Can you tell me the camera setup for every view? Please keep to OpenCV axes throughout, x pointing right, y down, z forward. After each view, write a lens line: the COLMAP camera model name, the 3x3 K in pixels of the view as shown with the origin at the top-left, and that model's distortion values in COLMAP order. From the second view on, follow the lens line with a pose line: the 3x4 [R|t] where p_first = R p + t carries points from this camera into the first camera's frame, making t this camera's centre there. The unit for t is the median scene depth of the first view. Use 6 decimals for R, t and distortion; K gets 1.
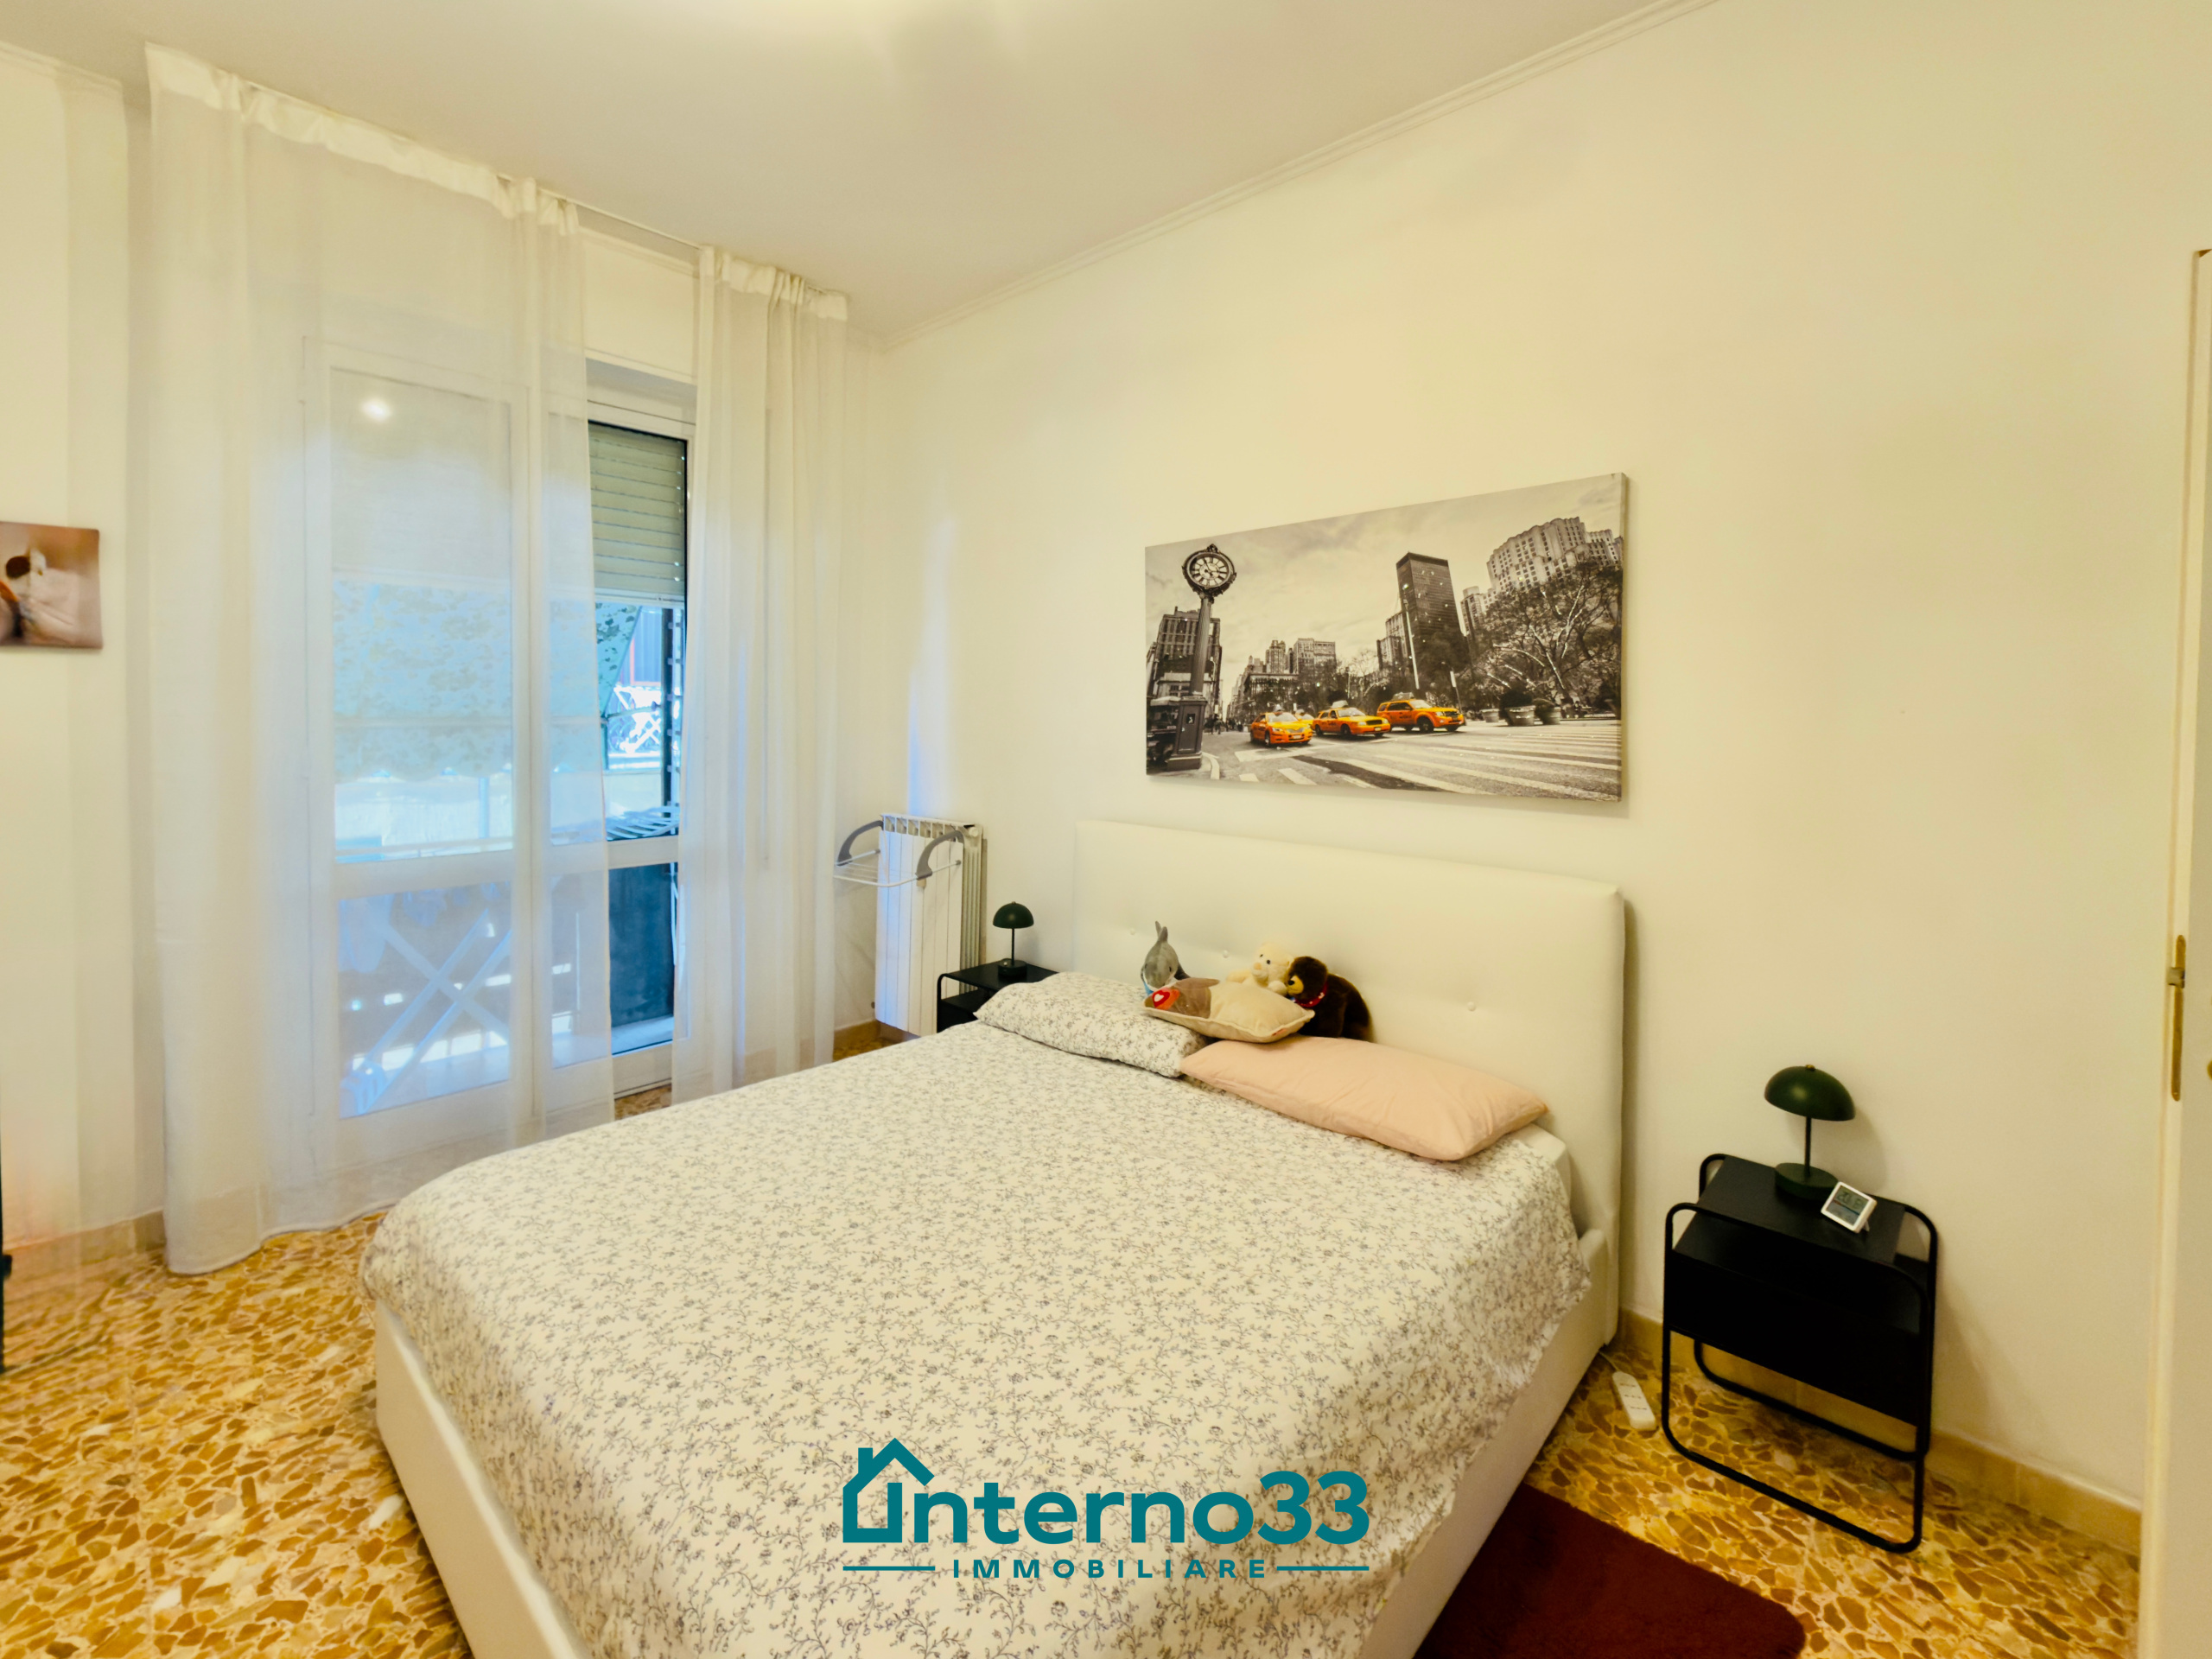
lens RADIAL K [[948.8, 0, 1042.2], [0, 948.8, 738.2], [0, 0, 1]] dist [-0.000600, 0.000141]
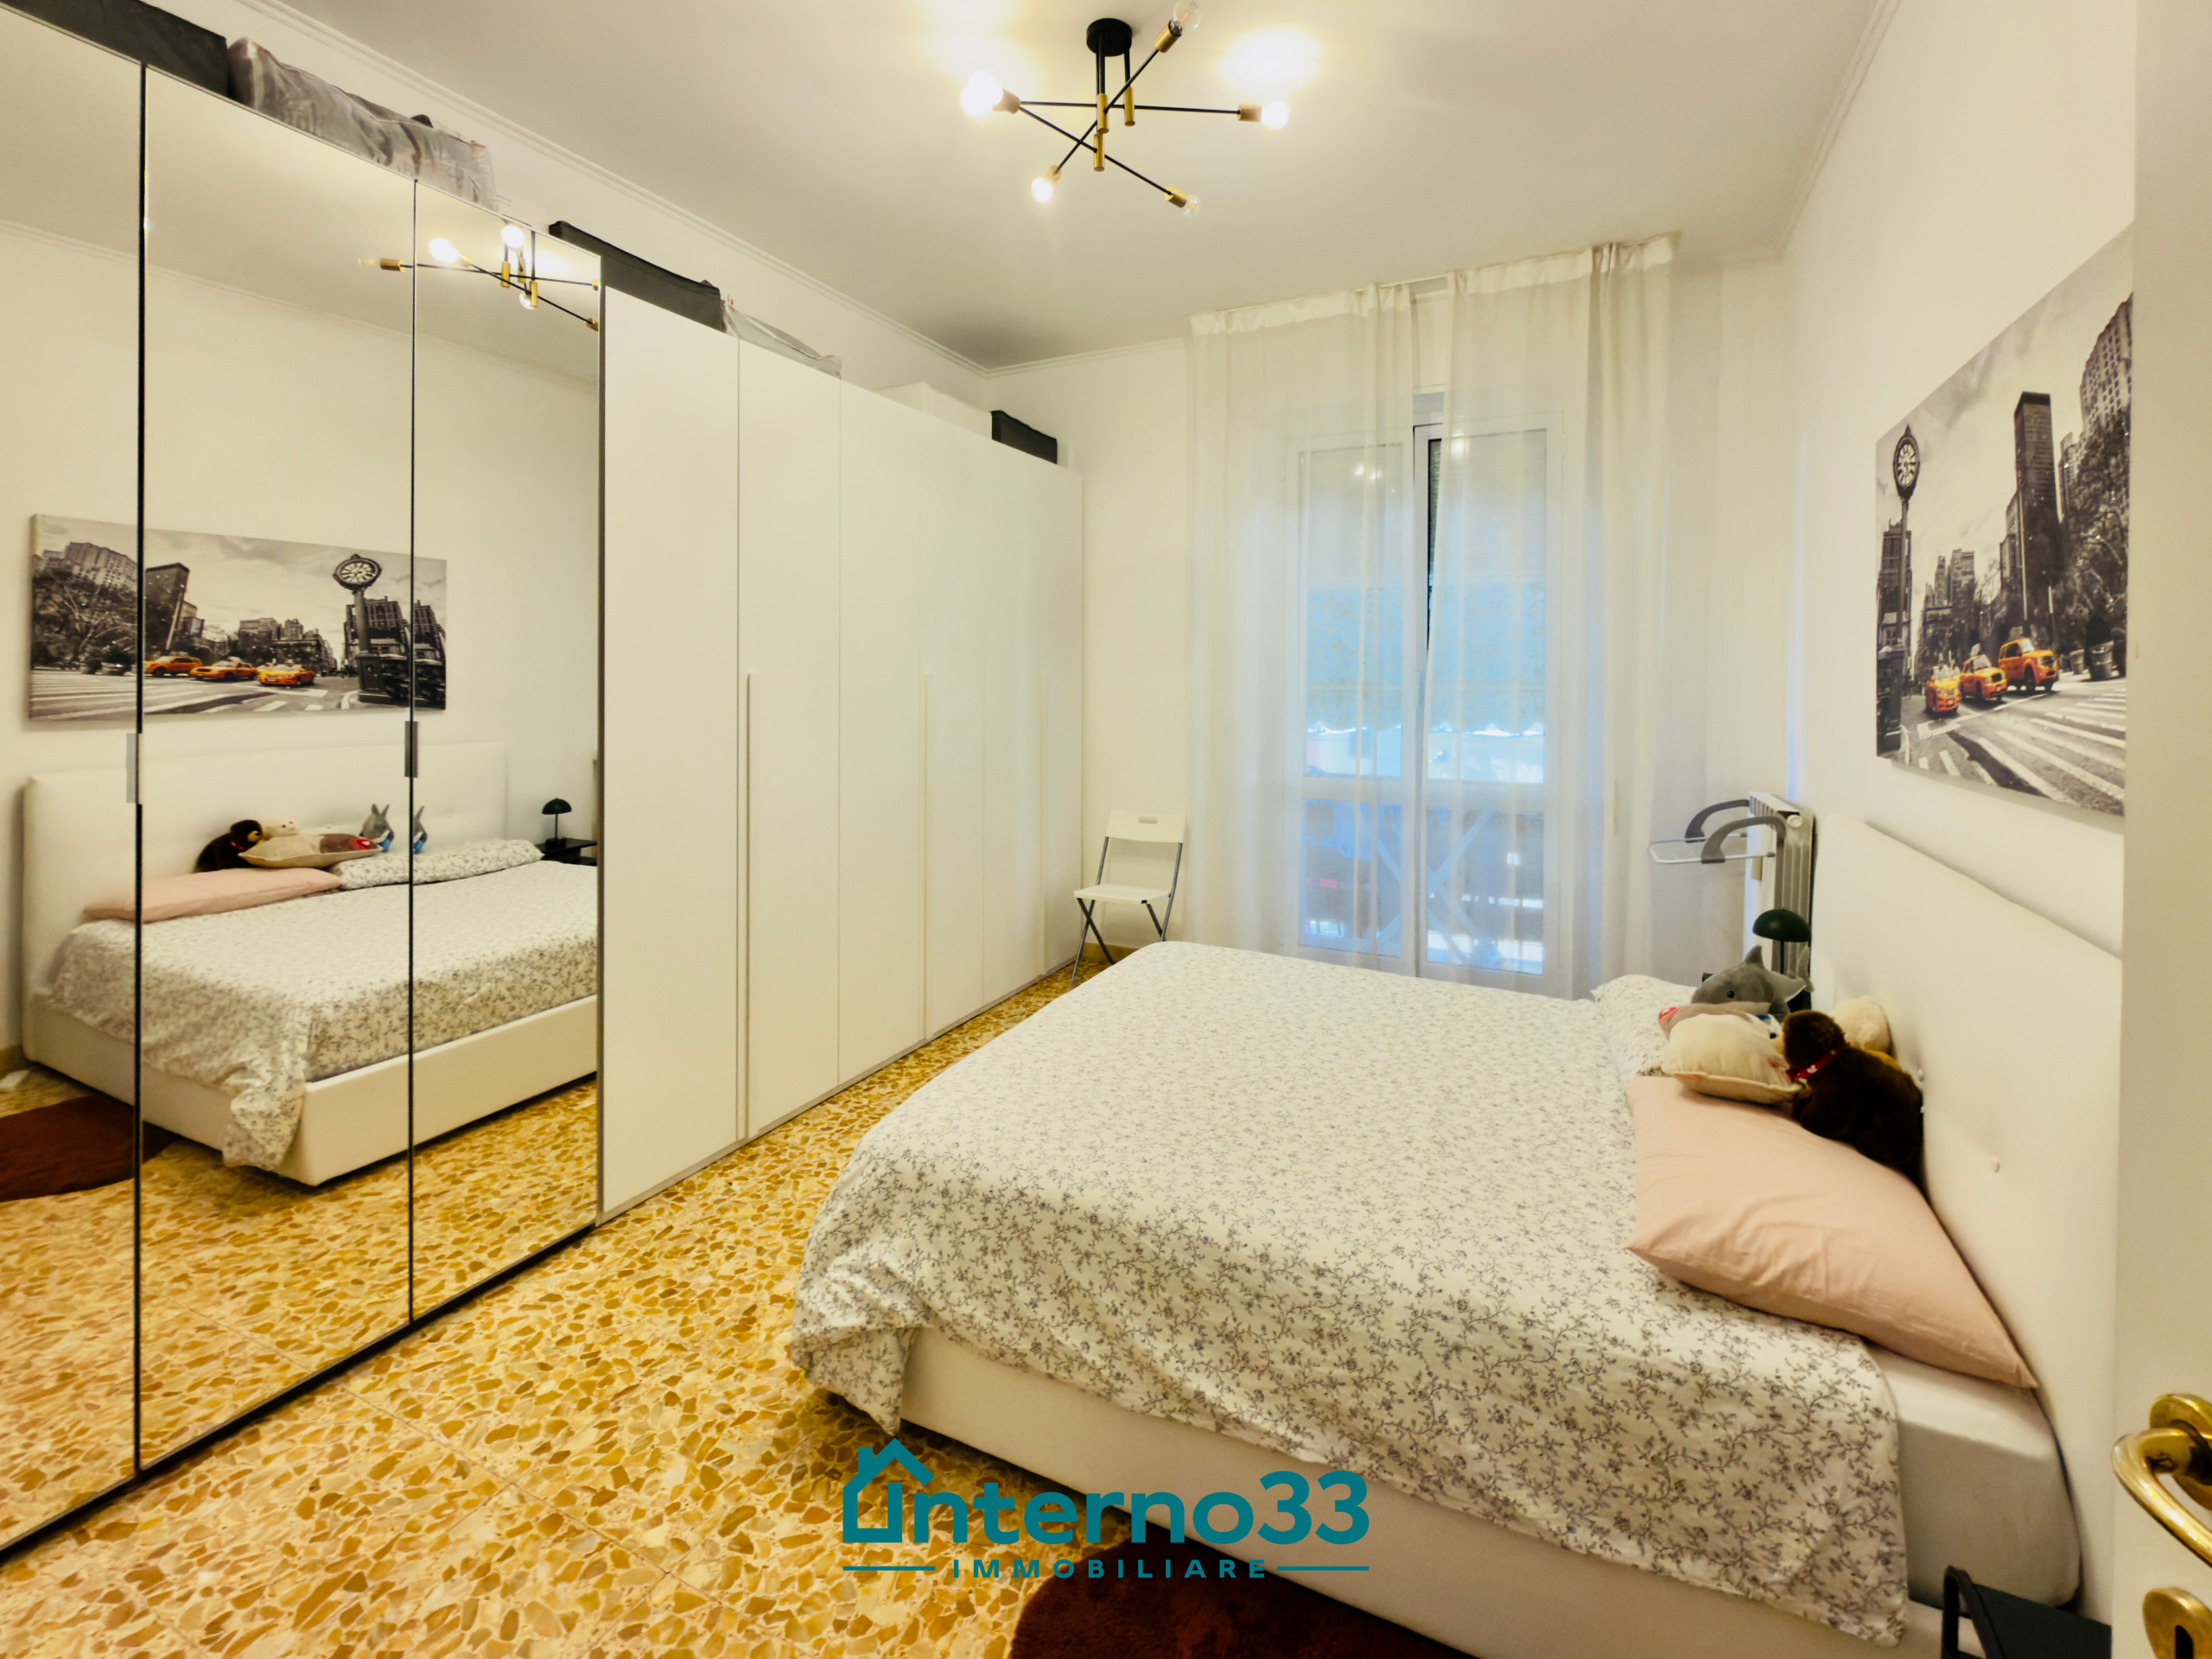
lens RADIAL K [[948.8, 0, 1090.6], [0, 948.8, 683.2], [0, 0, 1]] dist [-0.000600, 0.000141]
pose [[0.305057, -0.003234, -0.952328, 0.752287], [-0.027669, 0.999542, -0.012257, 0.010115], [0.951932, 0.030089, 0.304828, 0.260438]]
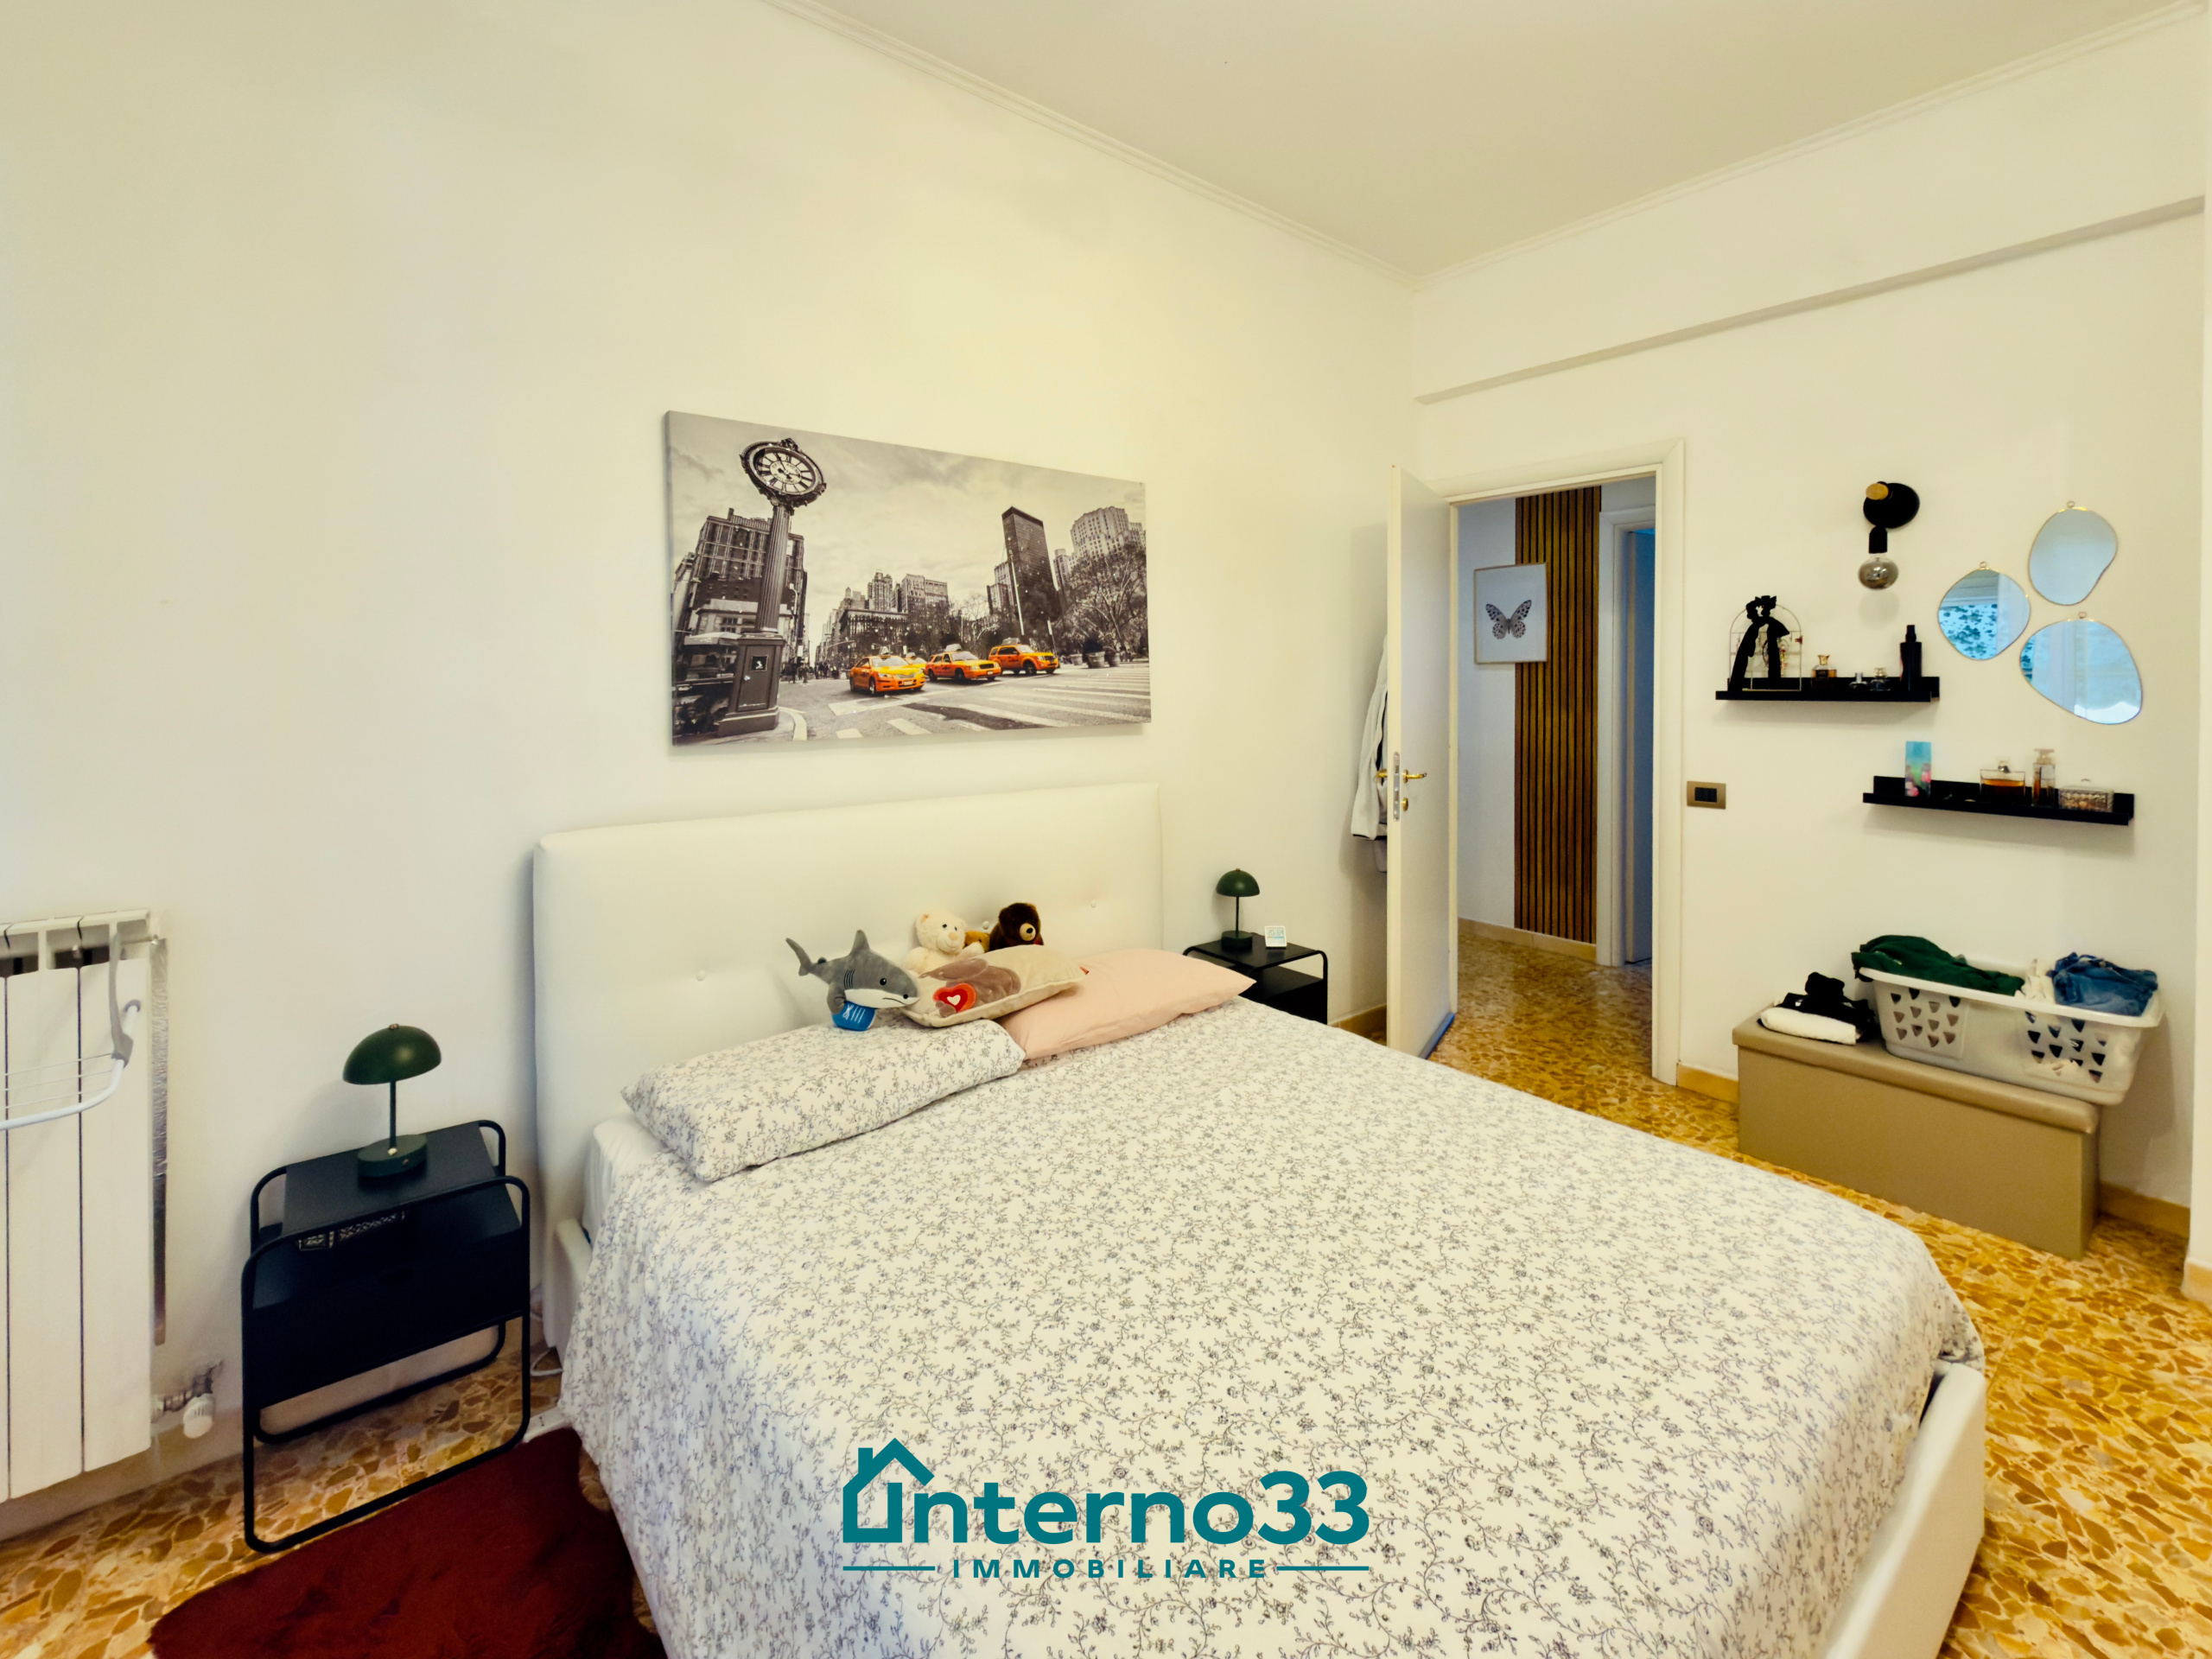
lens RADIAL K [[948.8, 0, 1096.9], [0, 948.8, 694.0], [0, 0, 1]] dist [-0.000600, 0.000141]
pose [[0.128102, -0.030383, 0.991296, -0.647052], [0.027069, 0.999265, 0.027129, -0.011263], [-0.991392, 0.023358, 0.128830, 0.751302]]
